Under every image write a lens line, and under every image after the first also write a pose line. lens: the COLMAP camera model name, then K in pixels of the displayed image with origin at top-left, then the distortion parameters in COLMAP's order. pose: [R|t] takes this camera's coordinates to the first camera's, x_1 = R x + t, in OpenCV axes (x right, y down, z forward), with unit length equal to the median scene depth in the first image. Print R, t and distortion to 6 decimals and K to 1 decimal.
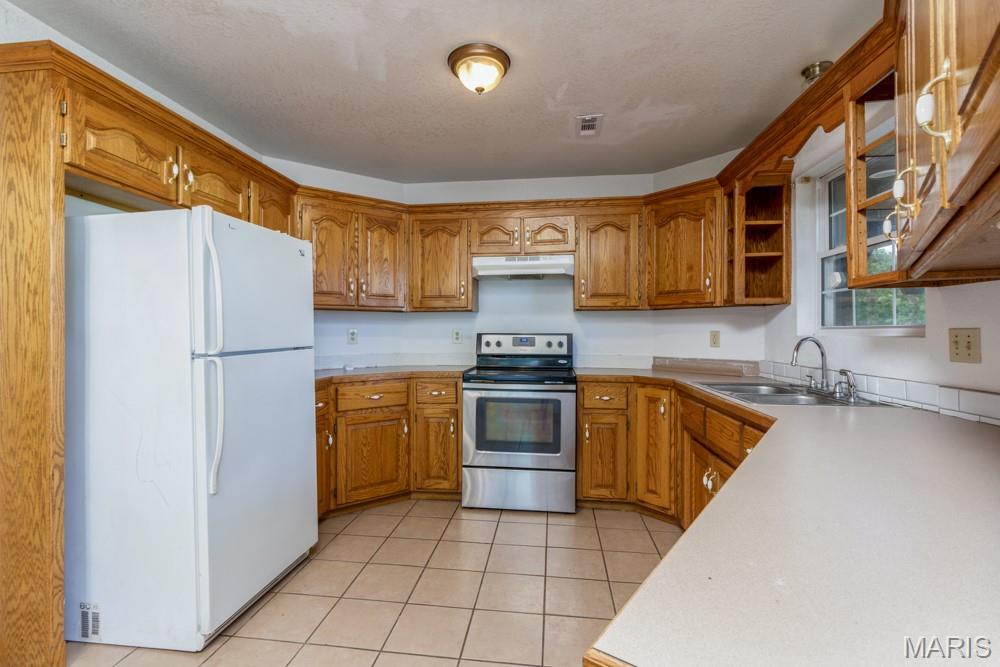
lens RADIAL K [[470.1, 0, 493.9], [0, 470.1, 332.8], [0, 0, 1]] dist [0.004948, -0.001066]
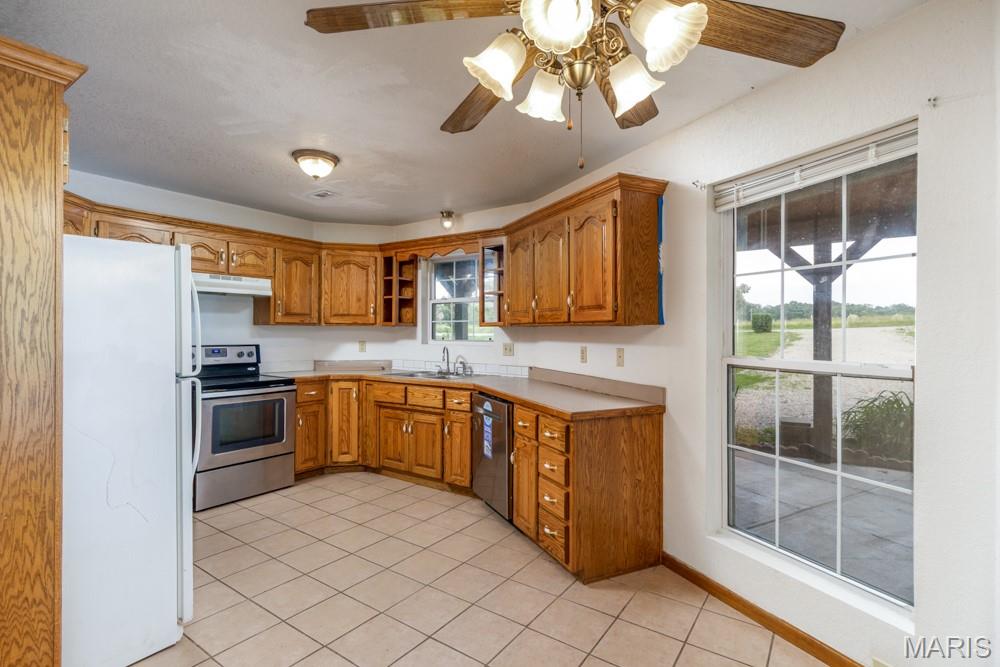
lens RADIAL K [[470.1, 0, 509.9], [0, 470.1, 333.2], [0, 0, 1]] dist [0.004948, -0.001066]
pose [[0.463745, 0.002629, 0.885965, -0.733669], [-0.003387, 0.999994, -0.001194, -0.034236], [-0.885962, -0.002447, 0.463751, -0.125288]]
